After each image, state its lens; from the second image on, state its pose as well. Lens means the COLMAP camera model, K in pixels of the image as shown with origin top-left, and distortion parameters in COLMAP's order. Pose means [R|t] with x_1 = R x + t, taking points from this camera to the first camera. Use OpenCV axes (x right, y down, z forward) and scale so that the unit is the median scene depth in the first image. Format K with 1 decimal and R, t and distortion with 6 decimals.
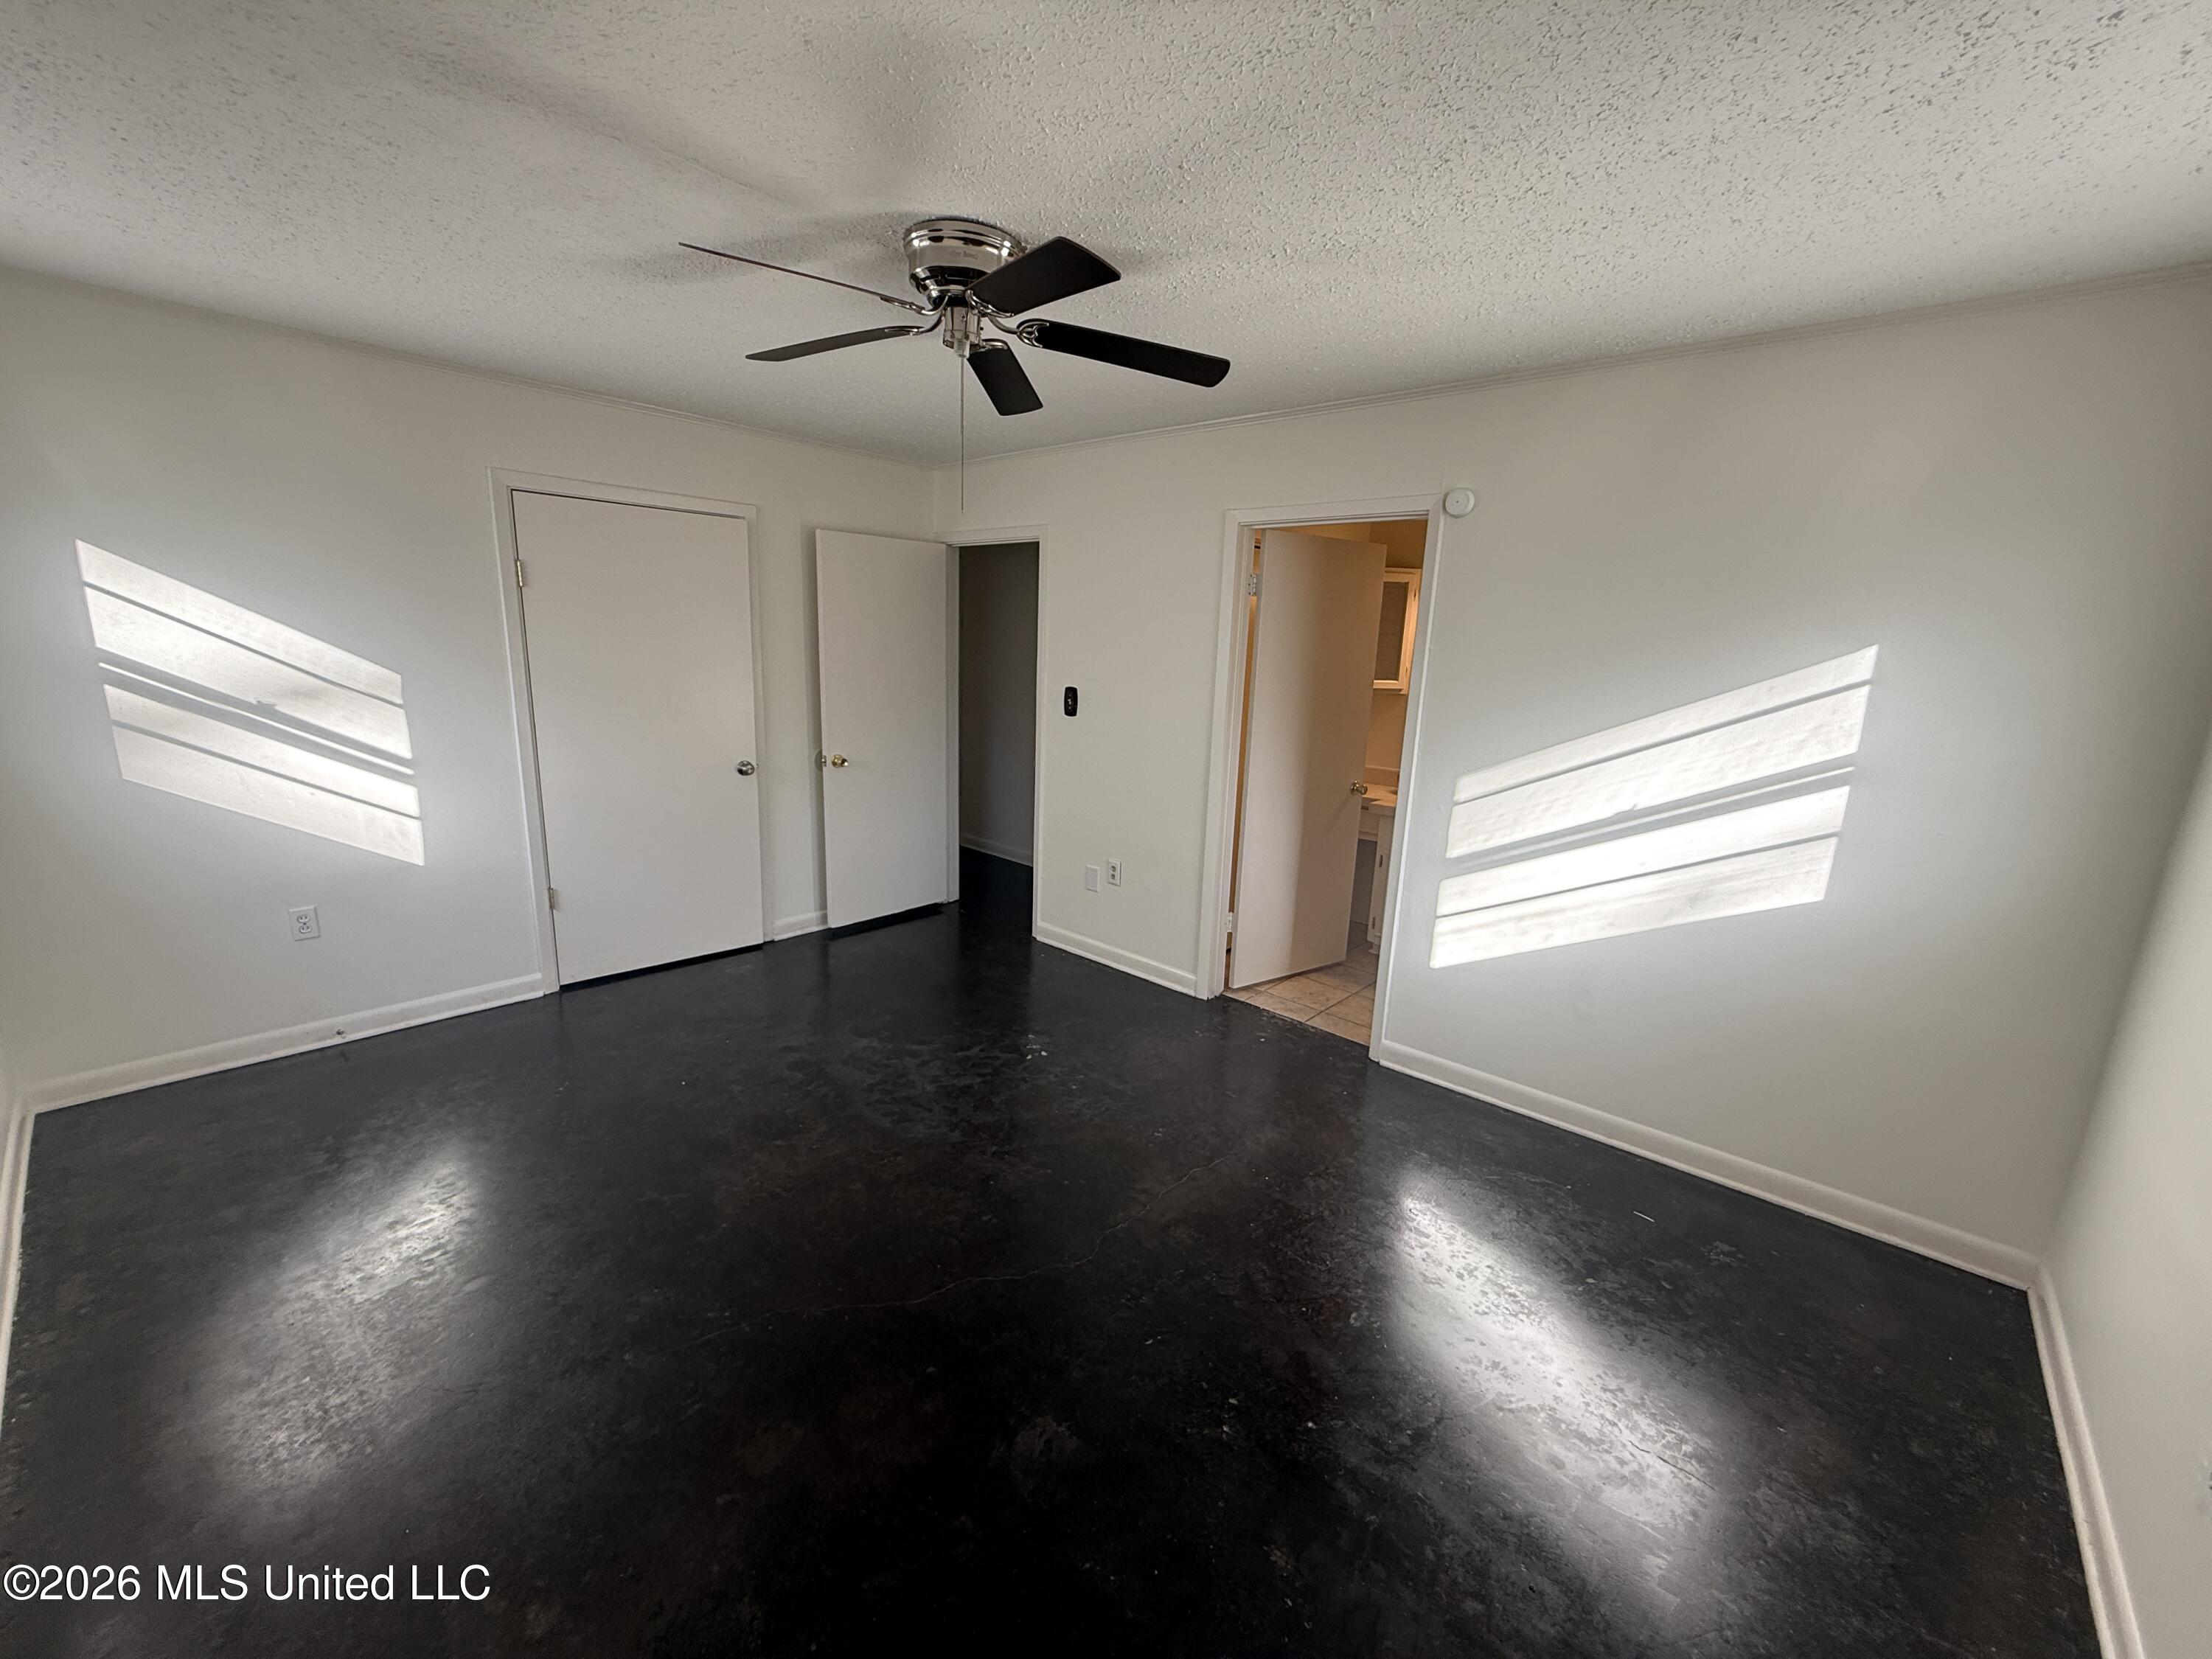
lens RADIAL K [[880.4, 0, 1103.6], [0, 880.4, 831.4], [0, 0, 1]] dist [0.004589, -0.000018]
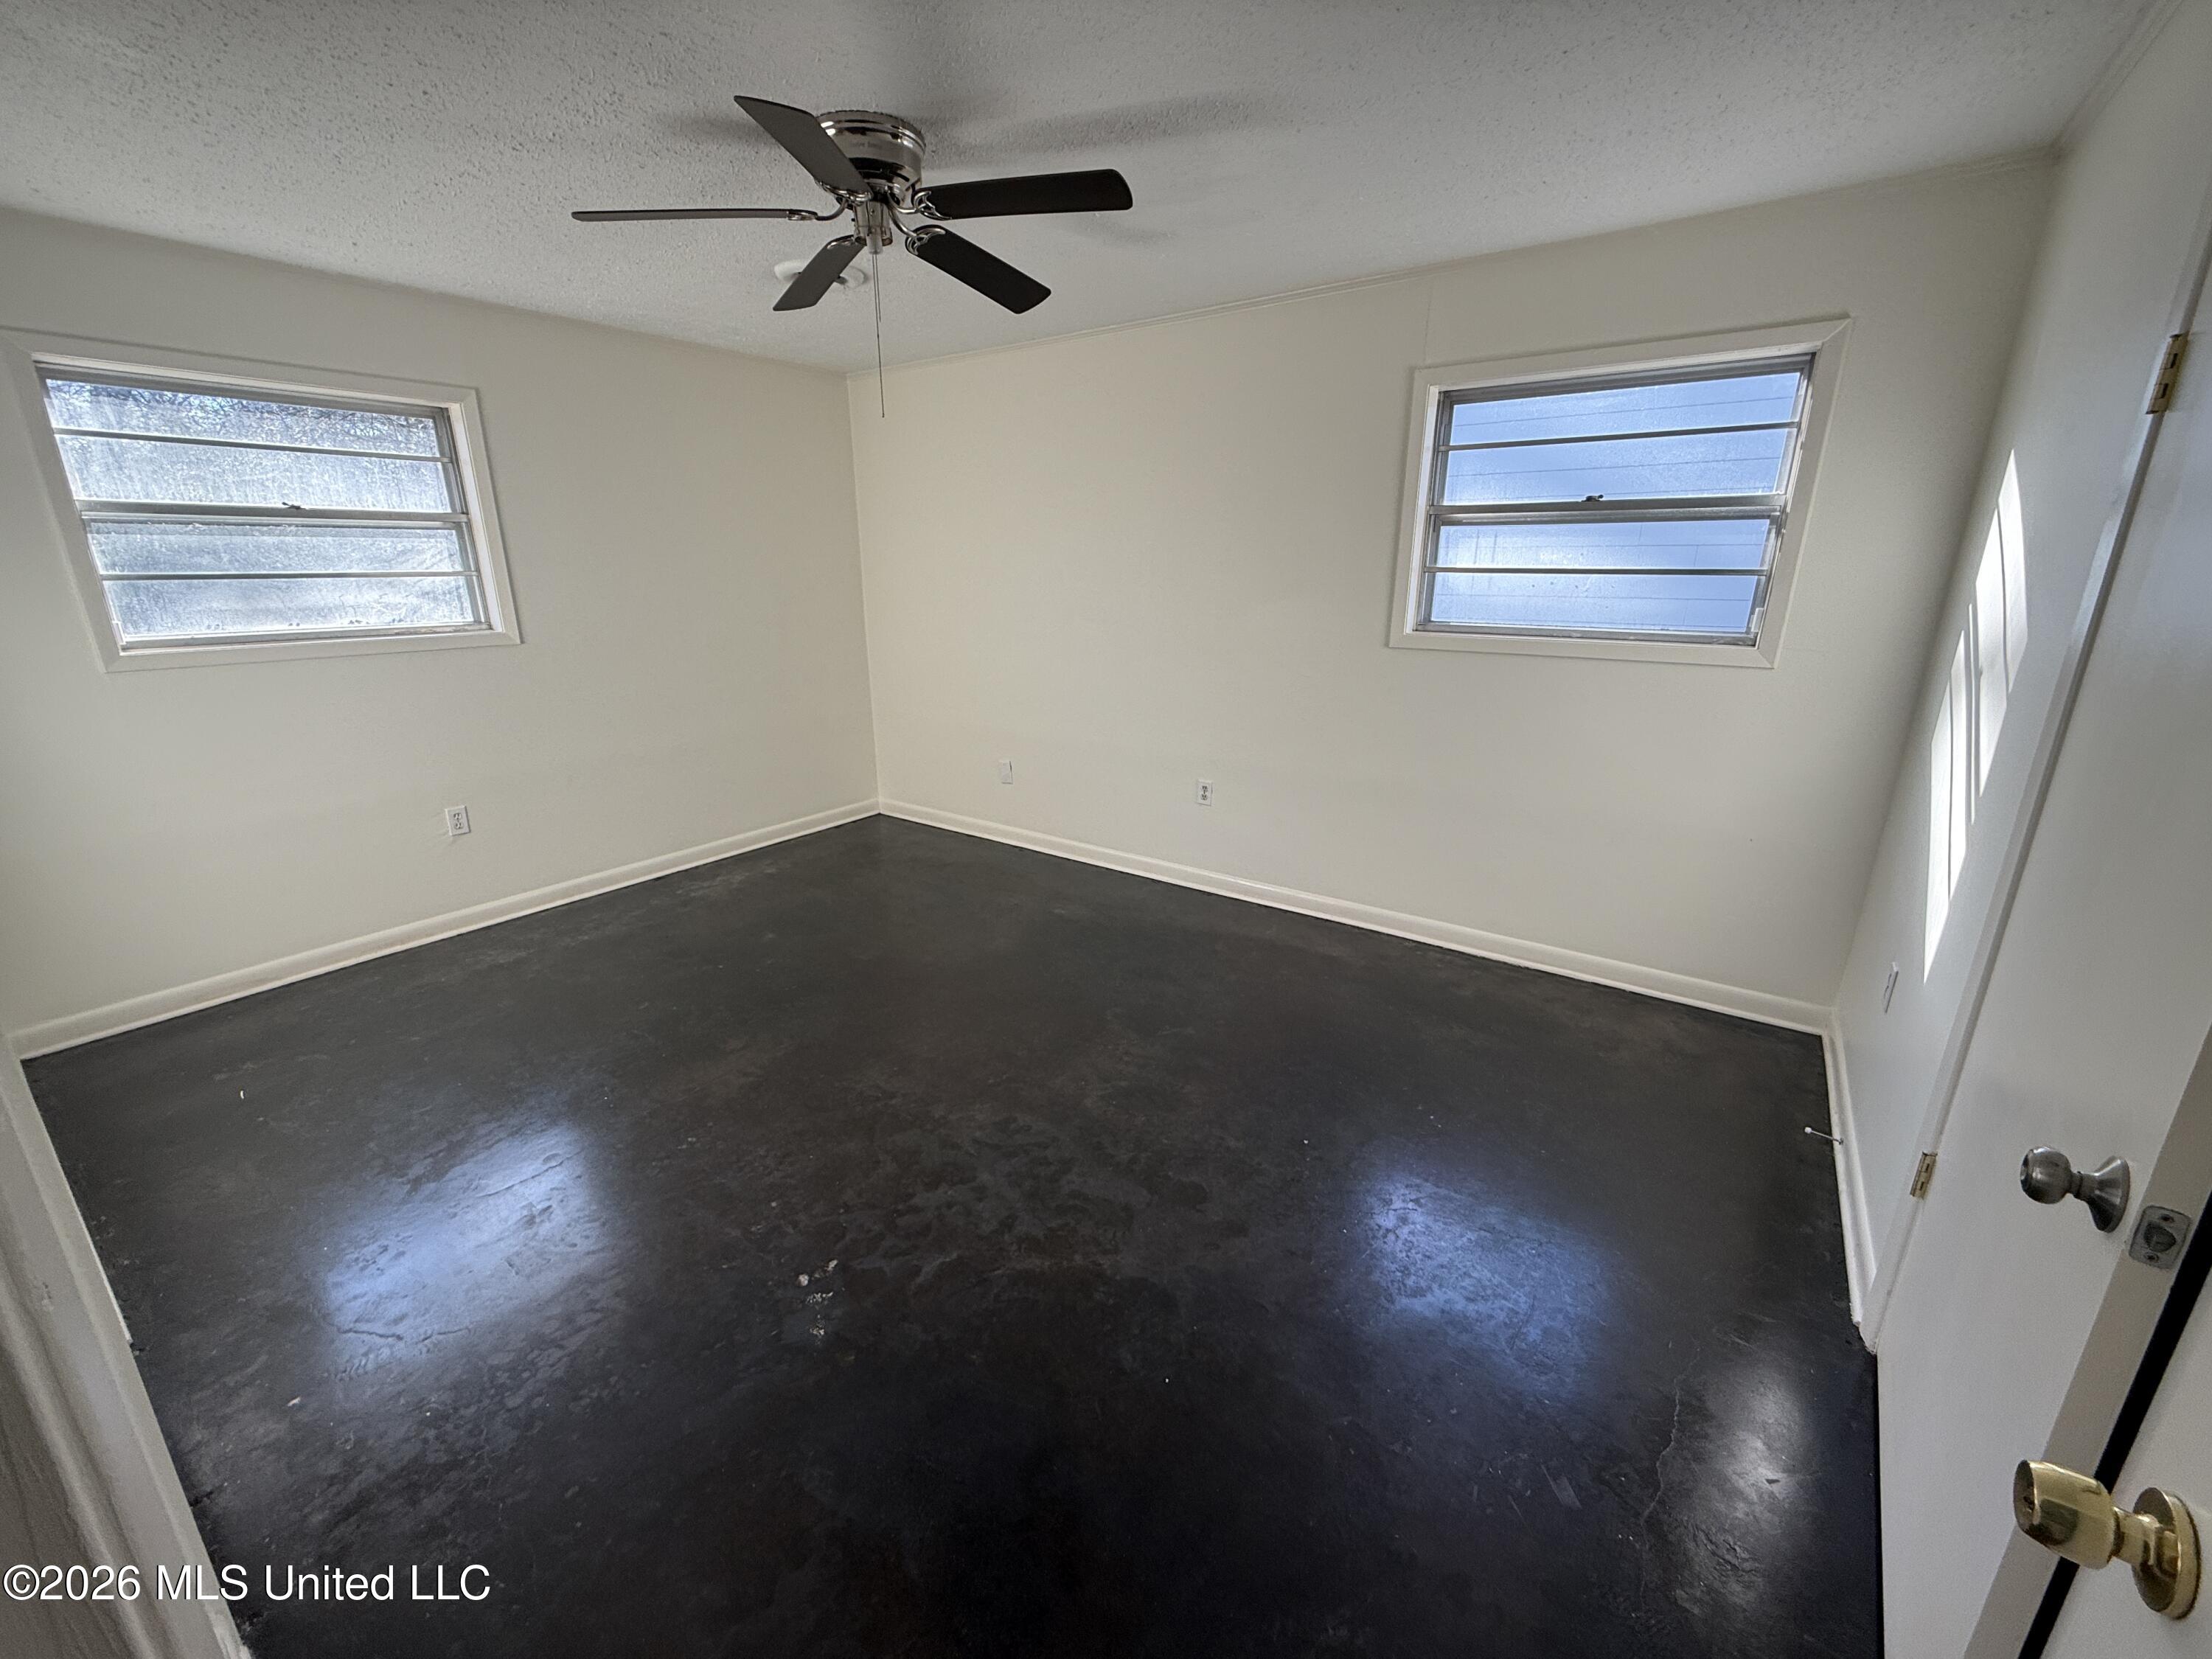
lens RADIAL K [[880.4, 0, 1105.9], [0, 880.4, 824.6], [0, 0, 1]] dist [0.004589, -0.000018]
pose [[-0.993512, -0.002790, -0.113696, -0.203749], [-0.056219, 0.881070, 0.469634, -0.291485], [0.098864, 0.472979, -0.875510, 1.439885]]
